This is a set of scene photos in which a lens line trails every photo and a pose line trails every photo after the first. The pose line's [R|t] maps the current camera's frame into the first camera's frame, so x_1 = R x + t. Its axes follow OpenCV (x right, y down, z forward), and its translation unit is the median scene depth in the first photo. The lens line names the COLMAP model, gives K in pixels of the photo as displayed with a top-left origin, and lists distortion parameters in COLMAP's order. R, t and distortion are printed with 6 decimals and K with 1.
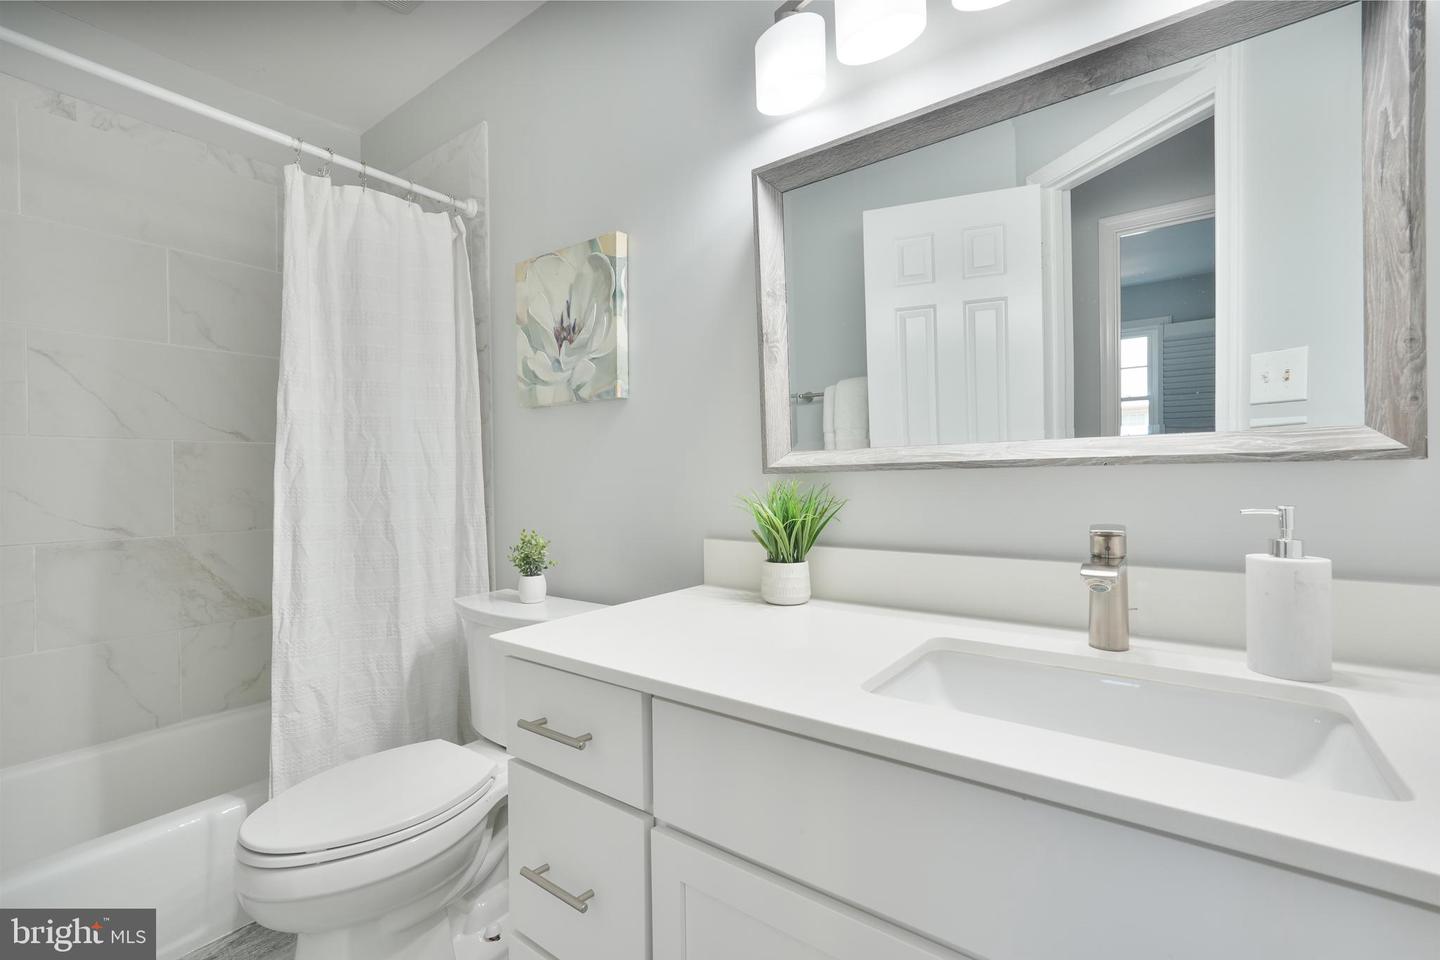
lens RADIAL K [[641.2, 0, 718.1], [0, 641.2, 480.5], [0, 0, 1]] dist [-0.000374, -0.000078]
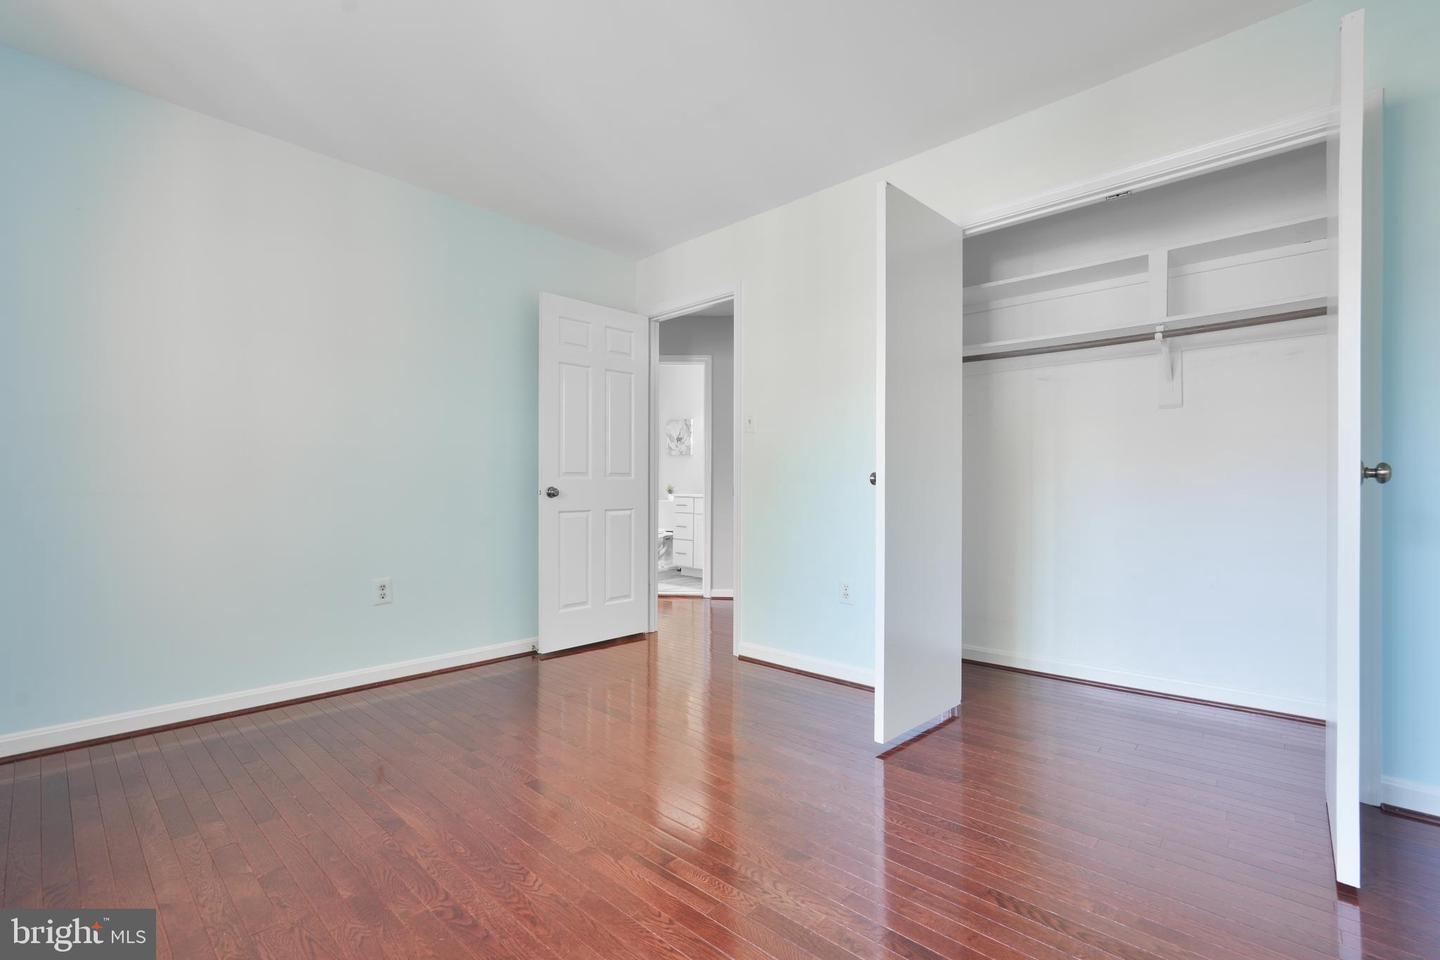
lens RADIAL K [[641.2, 0, 719.5], [0, 641.2, 482.8], [0, 0, 1]] dist [-0.000374, -0.000078]
pose [[0.995096, 0.020540, -0.096760, 0.462952], [-0.021479, 0.999732, -0.008670, 0.098370], [0.096556, 0.010705, 0.995270, -3.302646]]
